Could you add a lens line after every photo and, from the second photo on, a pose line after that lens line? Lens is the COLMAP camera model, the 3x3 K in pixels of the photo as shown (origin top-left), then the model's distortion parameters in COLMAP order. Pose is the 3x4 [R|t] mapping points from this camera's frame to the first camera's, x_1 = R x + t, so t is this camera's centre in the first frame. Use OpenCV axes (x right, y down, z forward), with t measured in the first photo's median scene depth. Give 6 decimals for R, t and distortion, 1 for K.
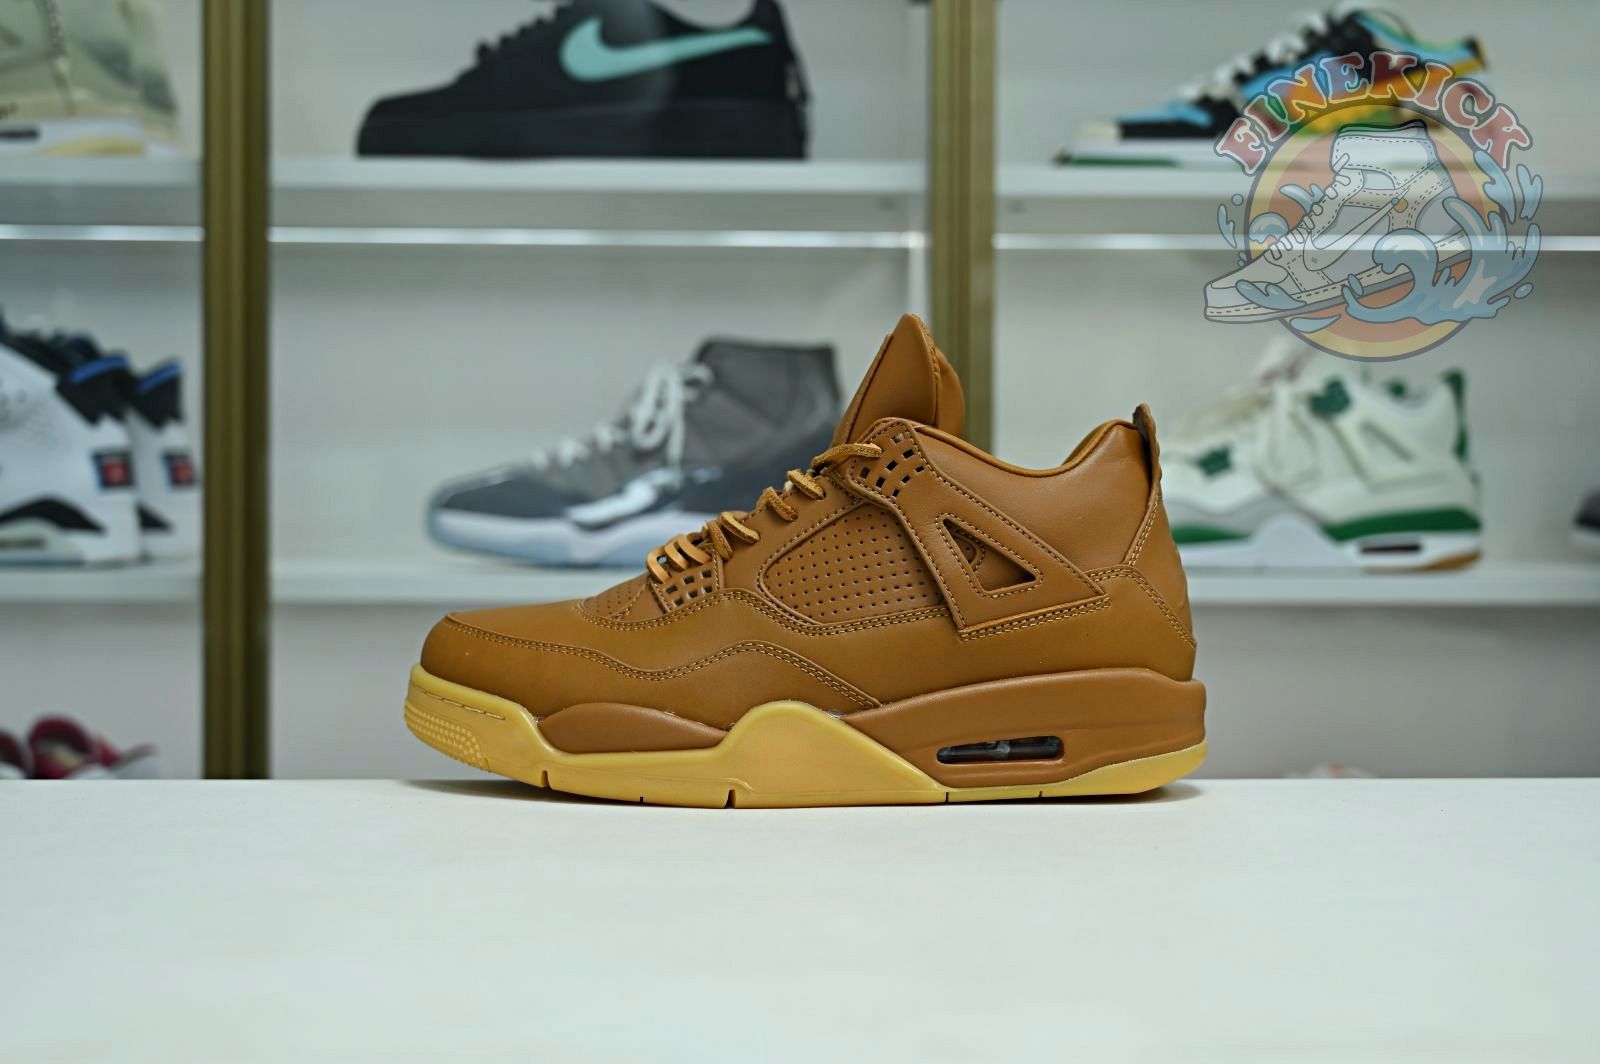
lens RADIAL K [[2071.1, 0, 787.3], [0, 2071.1, 518.8], [0, 0, 1]] dist [-0.033891, 0.000000]
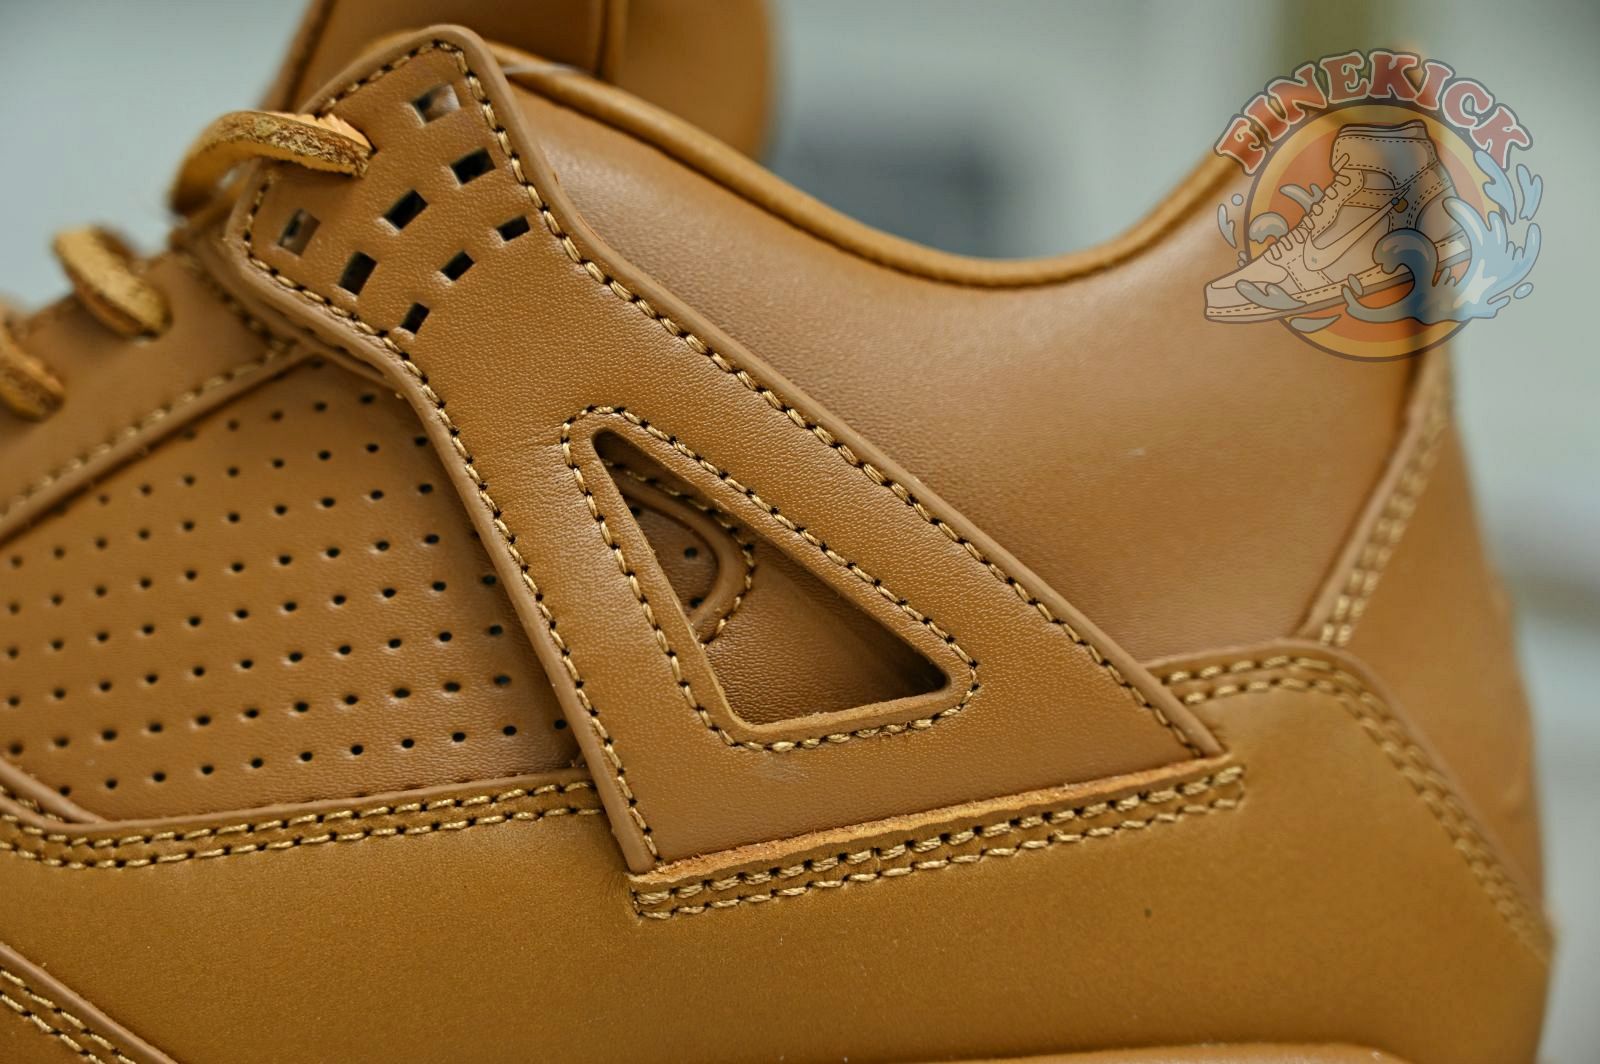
lens RADIAL K [[3293.6, 0, 811.4], [0, 3293.6, 537.7], [0, 0, 1]] dist [-0.029056, 0.000000]
pose [[0.998787, 0.047940, 0.011219, 0.097493], [-0.047932, 0.998850, -0.001003, 0.012377], [-0.011254, 0.000464, 0.999937, 0.596886]]
